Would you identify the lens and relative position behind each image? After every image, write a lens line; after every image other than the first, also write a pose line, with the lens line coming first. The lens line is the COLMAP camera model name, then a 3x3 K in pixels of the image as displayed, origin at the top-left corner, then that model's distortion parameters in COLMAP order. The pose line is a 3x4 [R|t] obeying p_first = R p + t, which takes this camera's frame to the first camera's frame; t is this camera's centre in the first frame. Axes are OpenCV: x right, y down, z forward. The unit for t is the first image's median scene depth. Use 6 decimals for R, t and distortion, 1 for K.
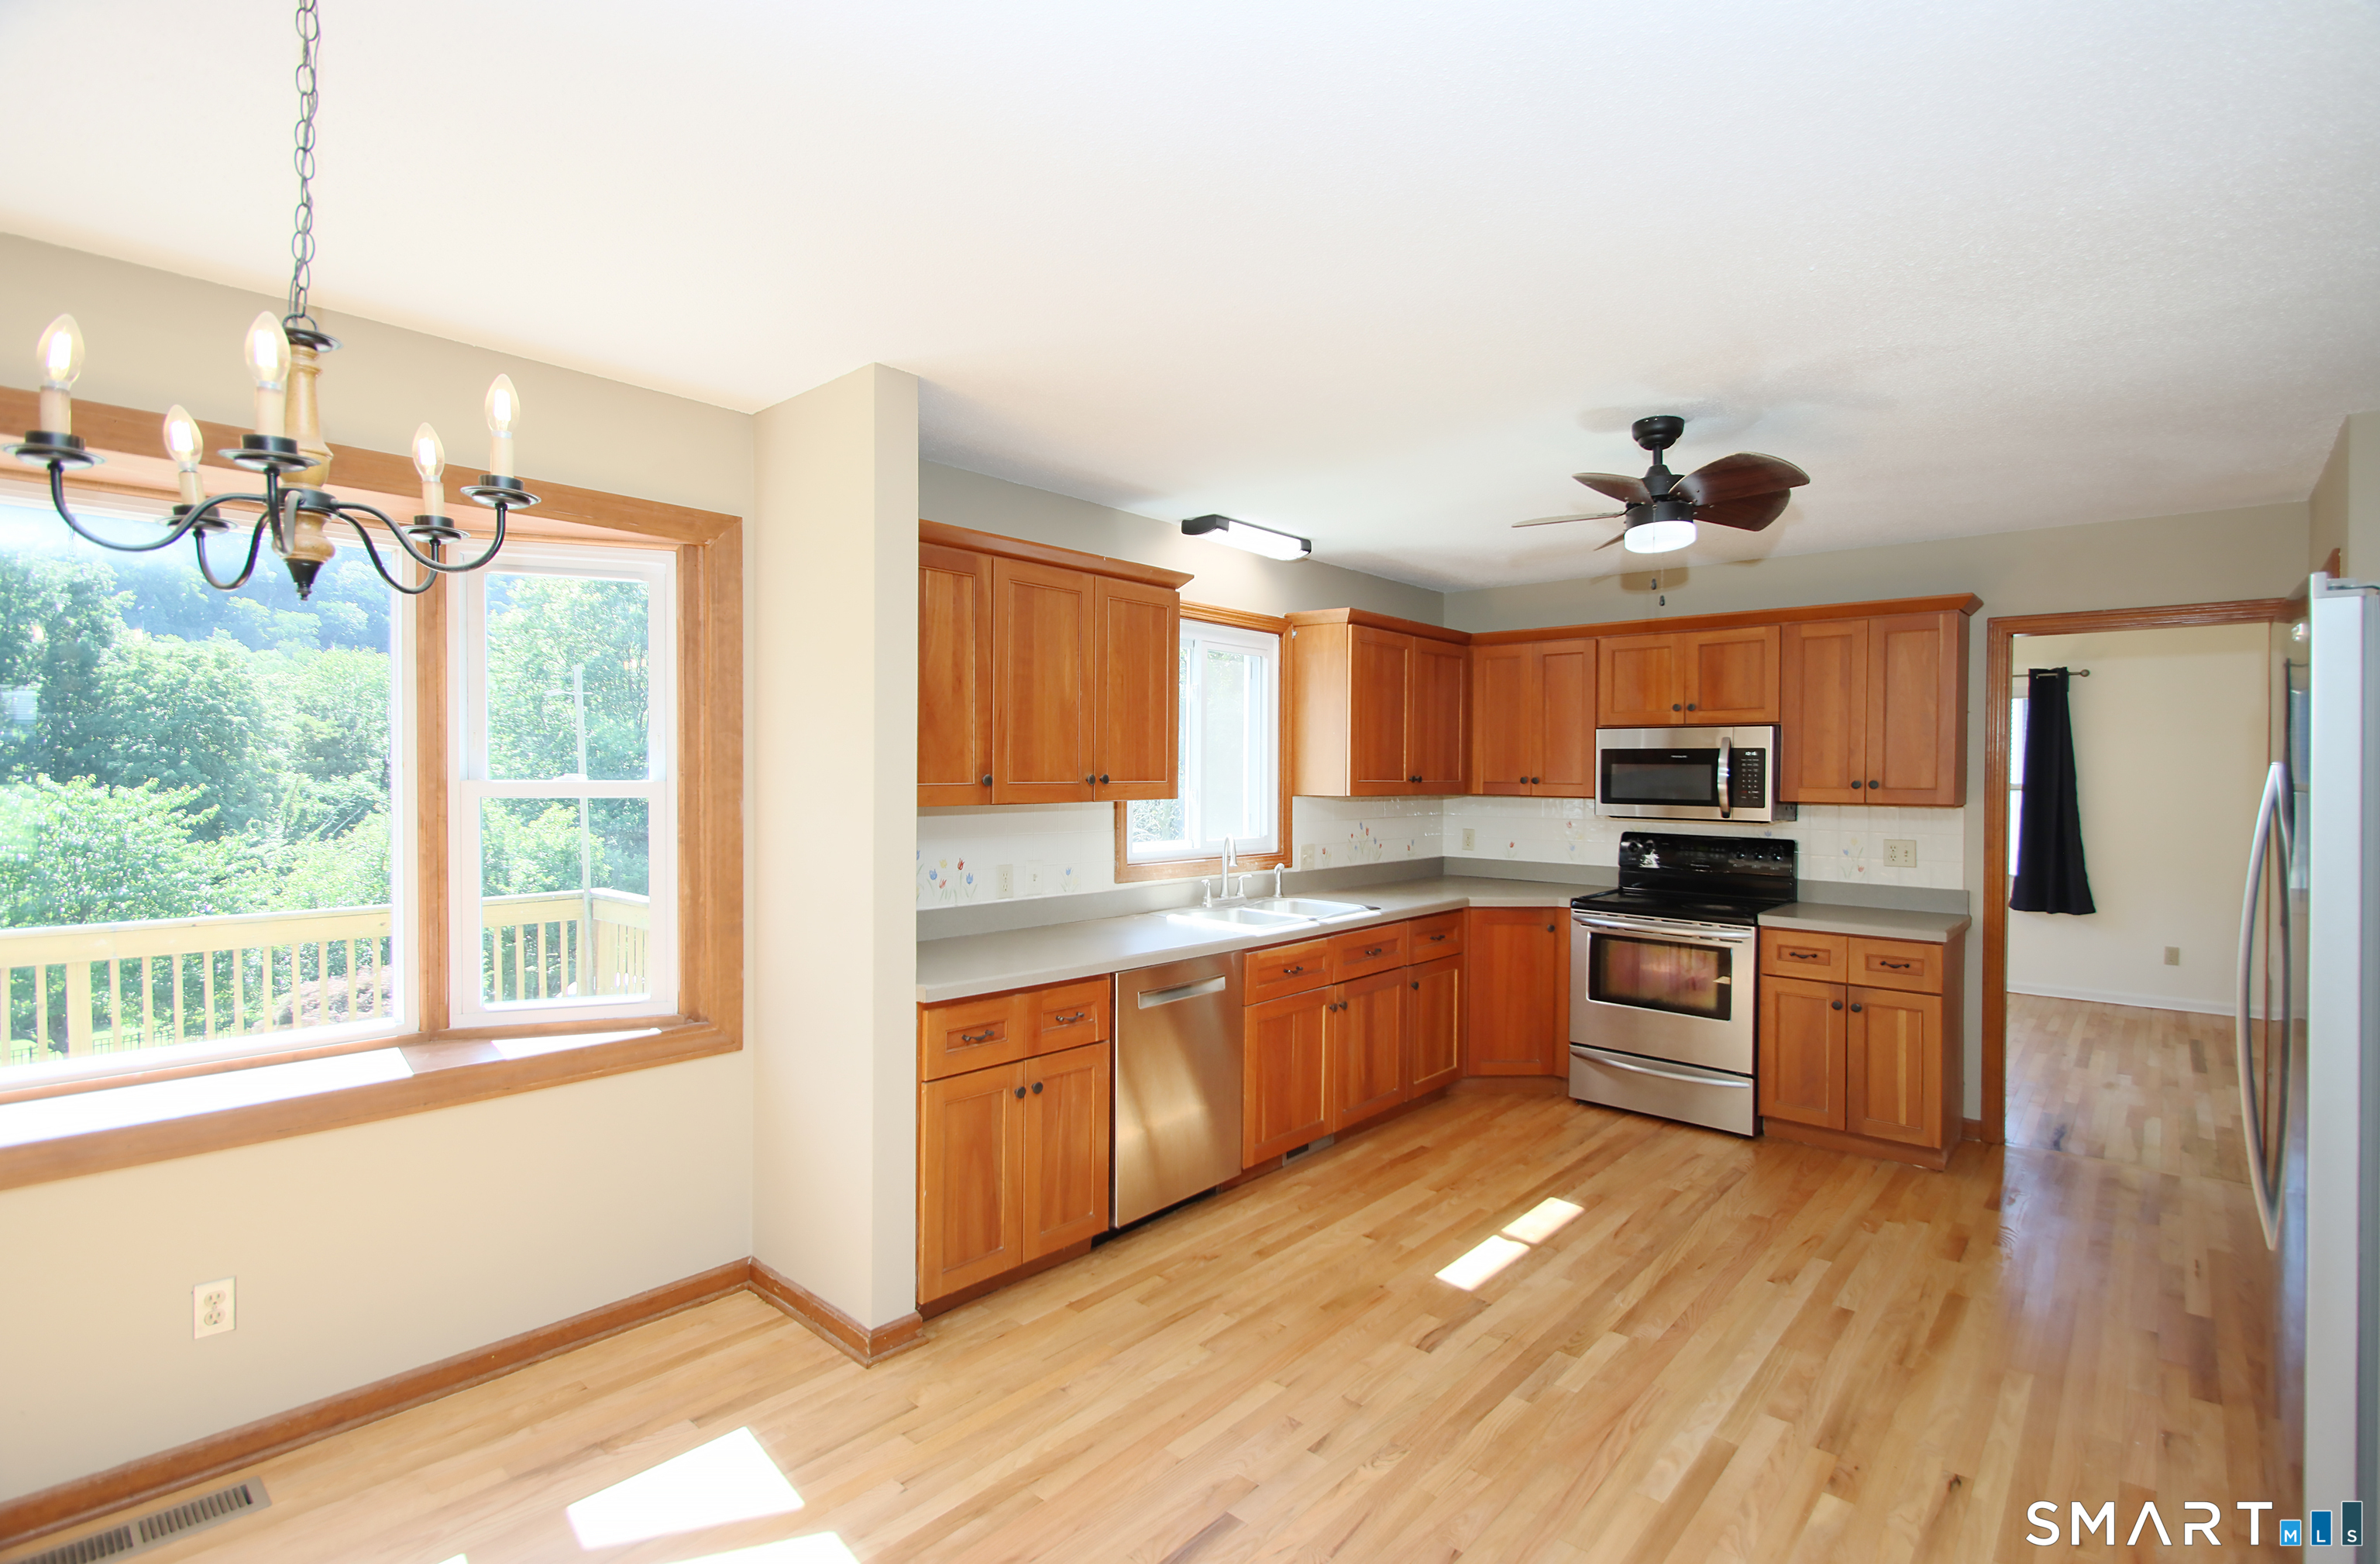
lens RADIAL K [[1106.0, 0, 1201.4], [0, 1106.0, 786.4], [0, 0, 1]] dist [0.016120, -0.017673]
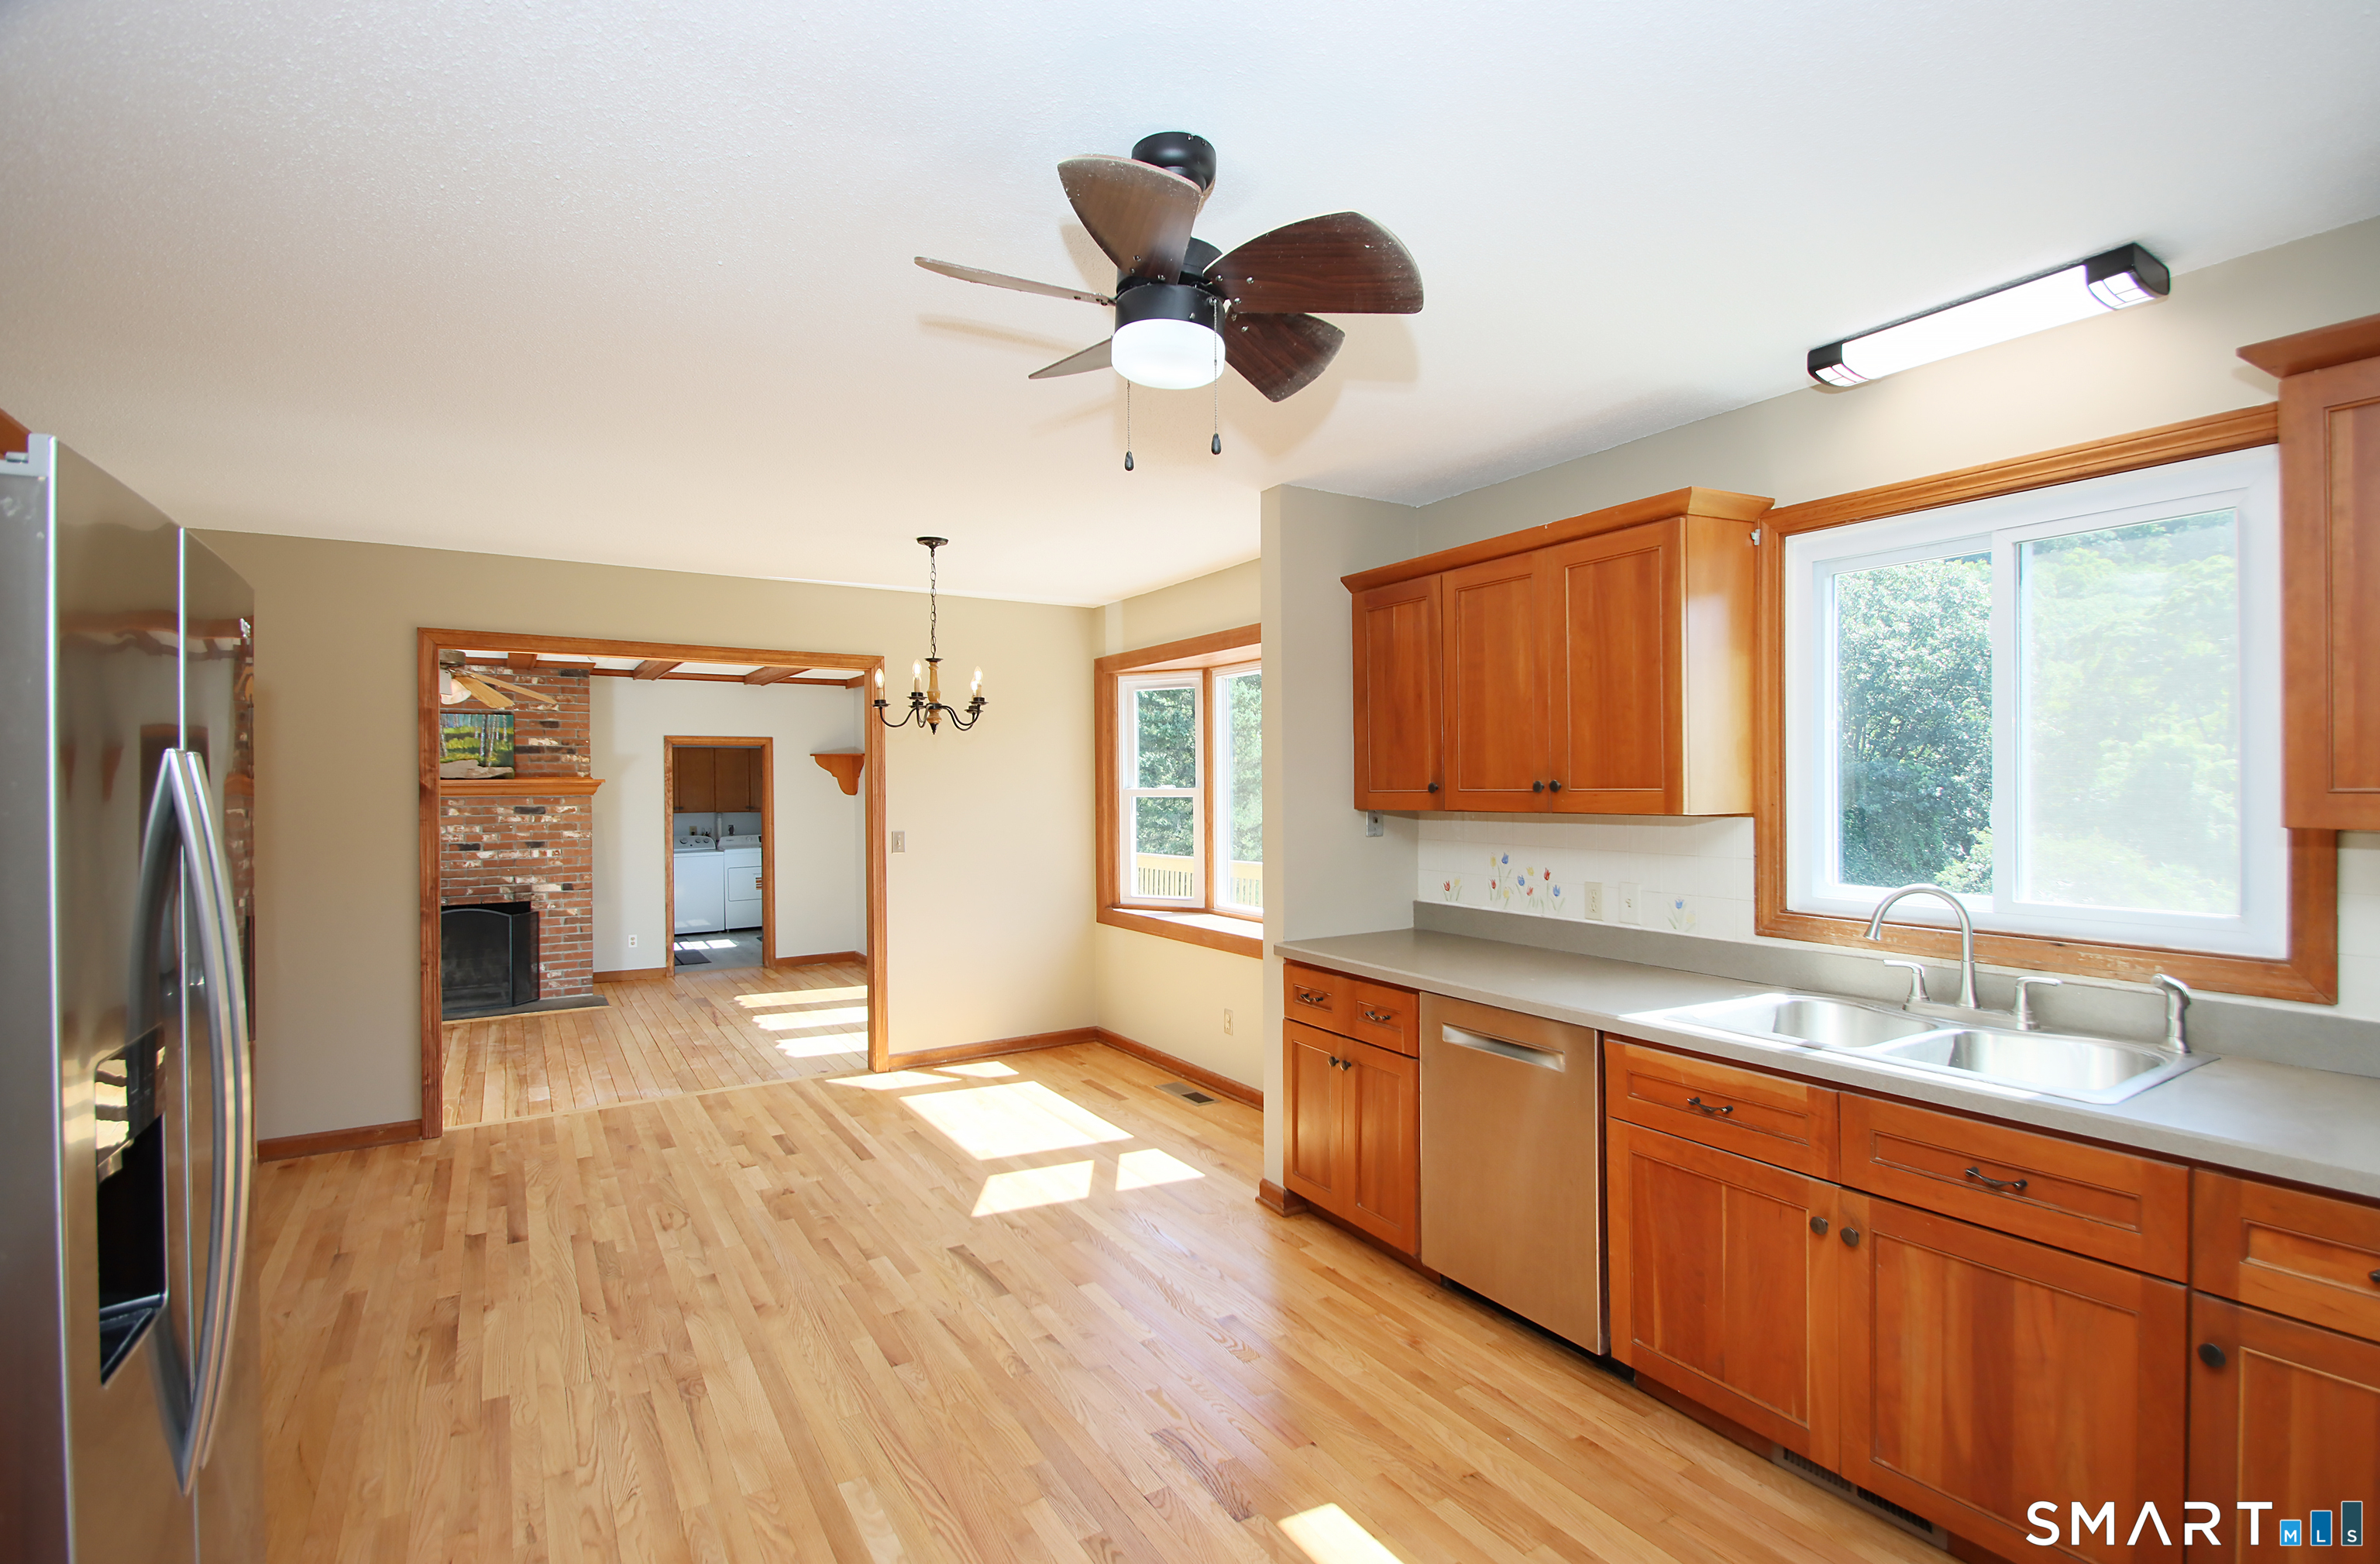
lens RADIAL K [[1102.5, 0, 1198.7], [0, 1102.5, 791.6], [0, 0, 1]] dist [0.017360, -0.015592]
pose [[-0.290309, 0.001997, -0.956931, 0.676532], [-0.007495, 0.999962, 0.004361, -0.003556], [0.956904, 0.008438, -0.290283, 0.839499]]
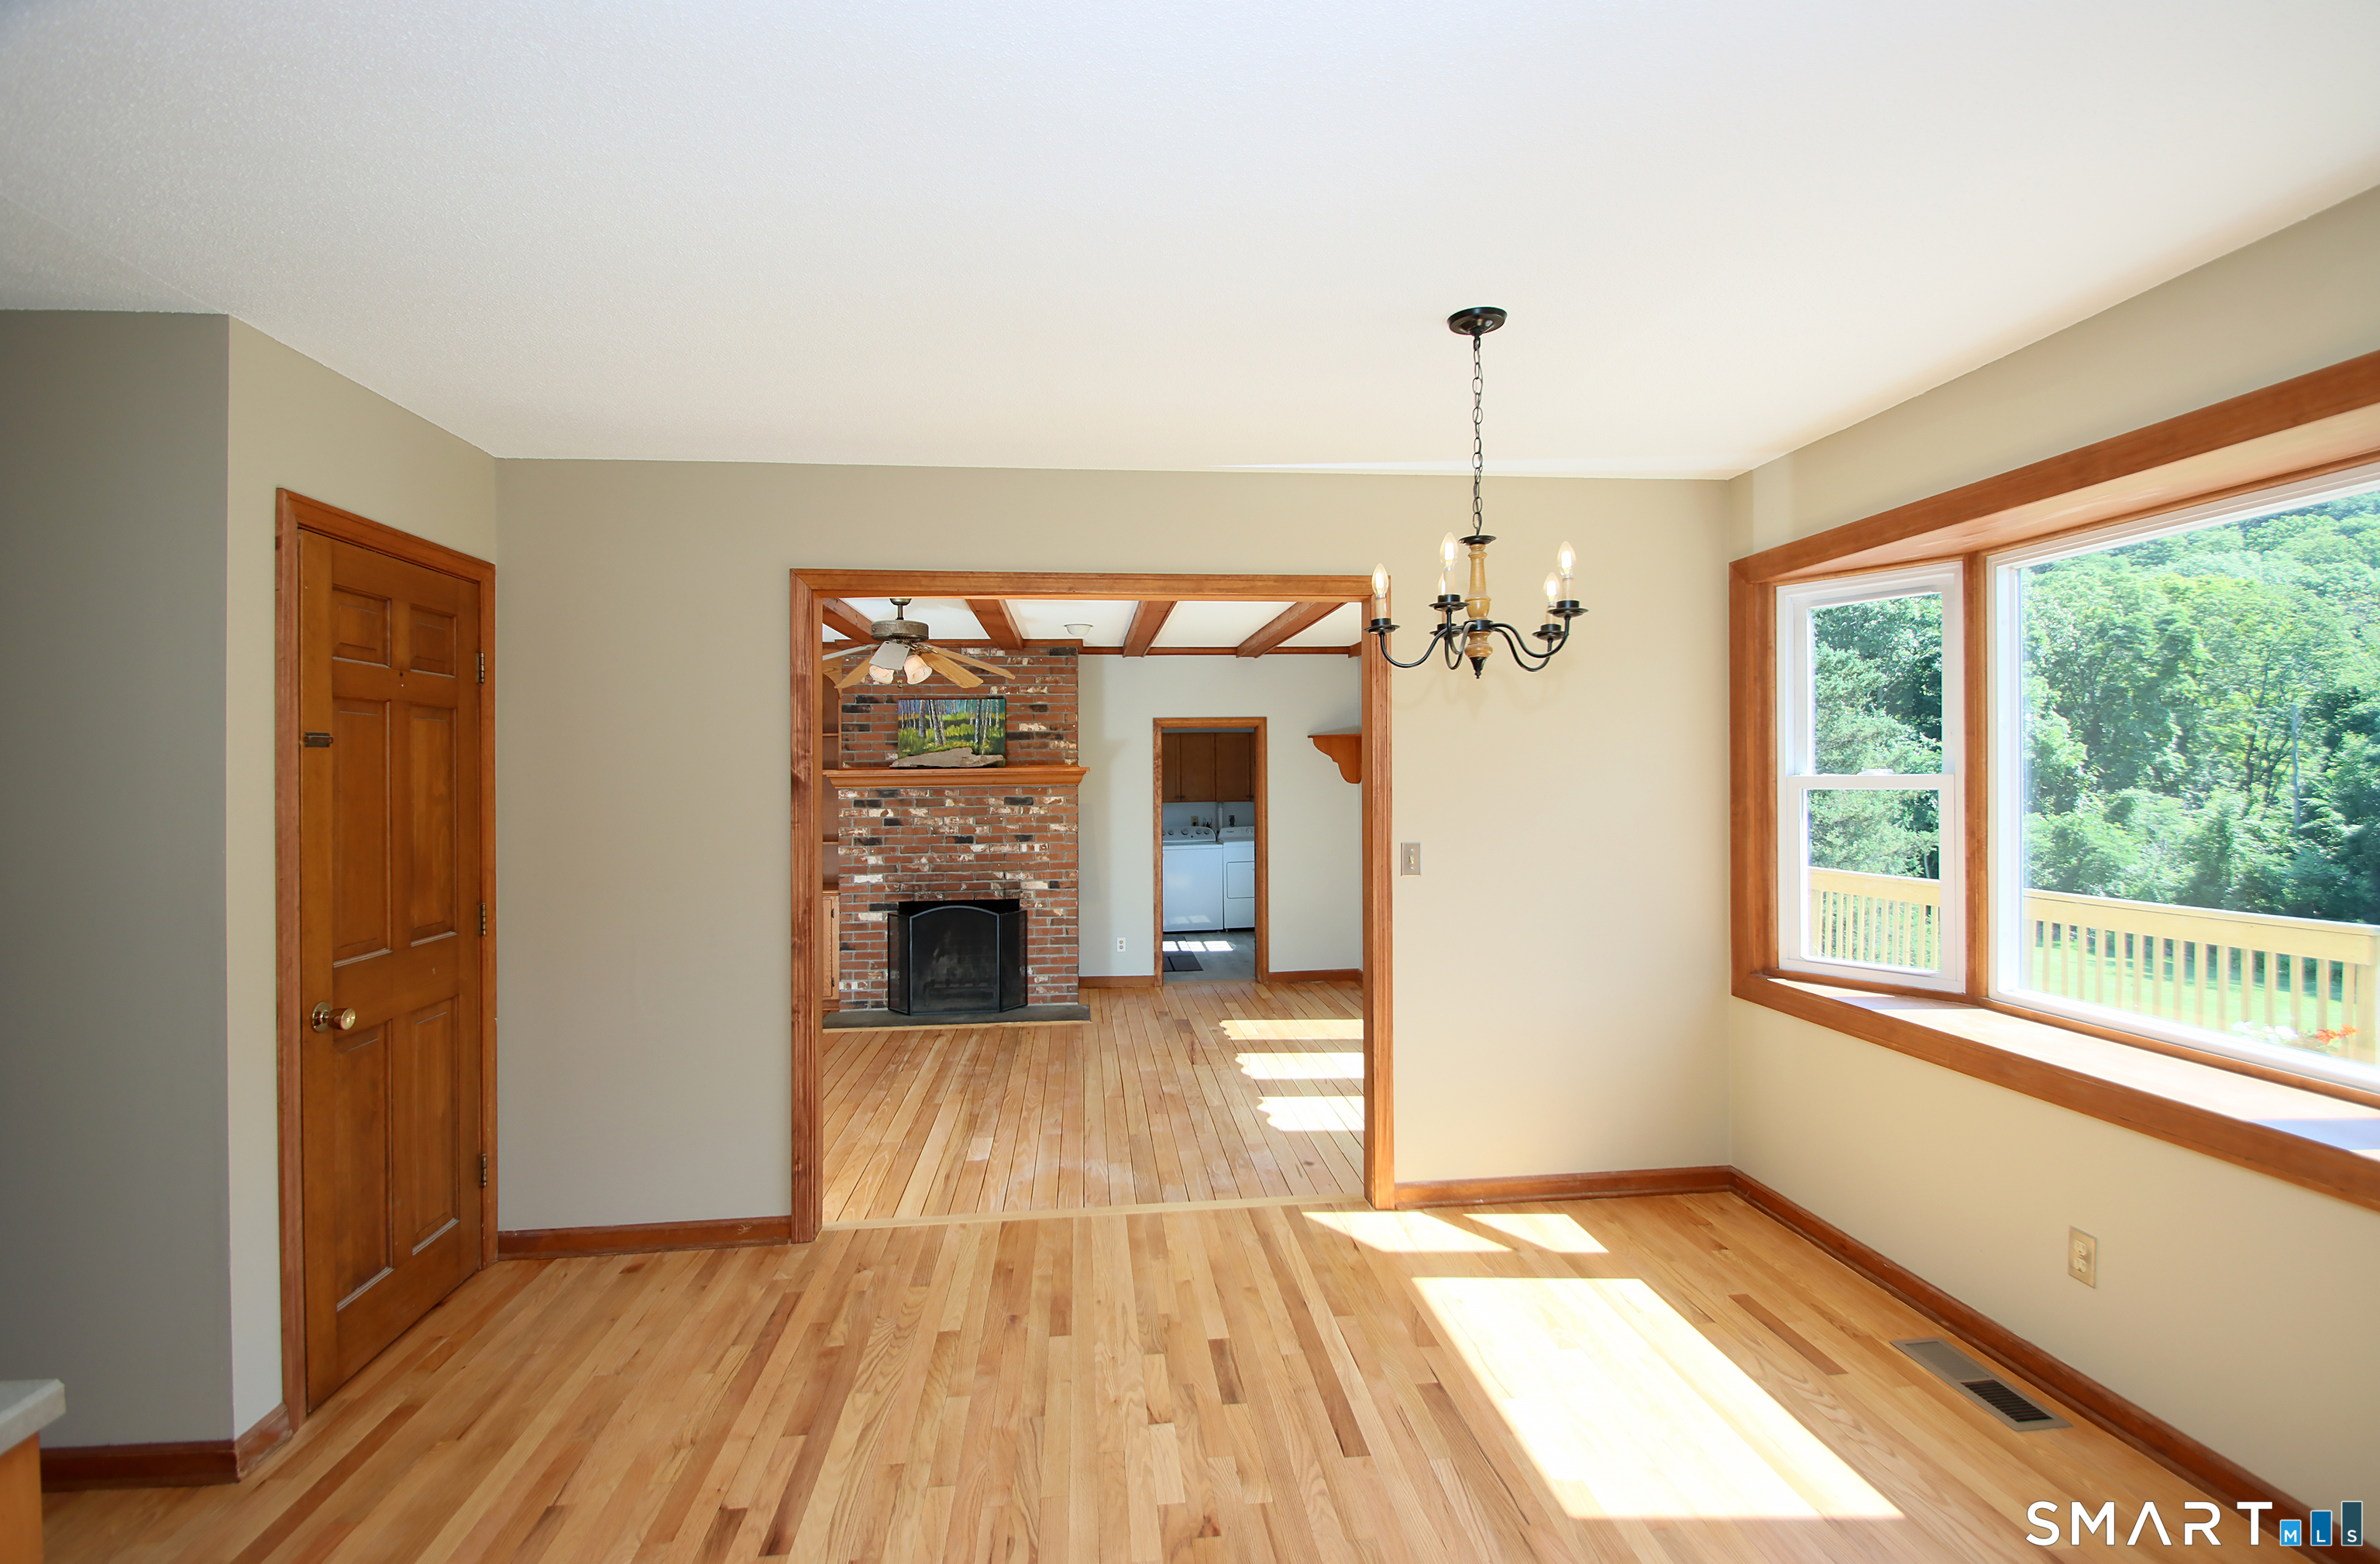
lens RADIAL K [[1100.8, 0, 1206.9], [0, 1100.8, 757.2], [0, 0, 1]] dist [0.026205, -0.017111]
pose [[-0.673452, -0.010438, -0.739157, 0.265672], [-0.001604, 0.999919, -0.012658, -0.002613], [0.739229, -0.007339, -0.673414, 0.583496]]
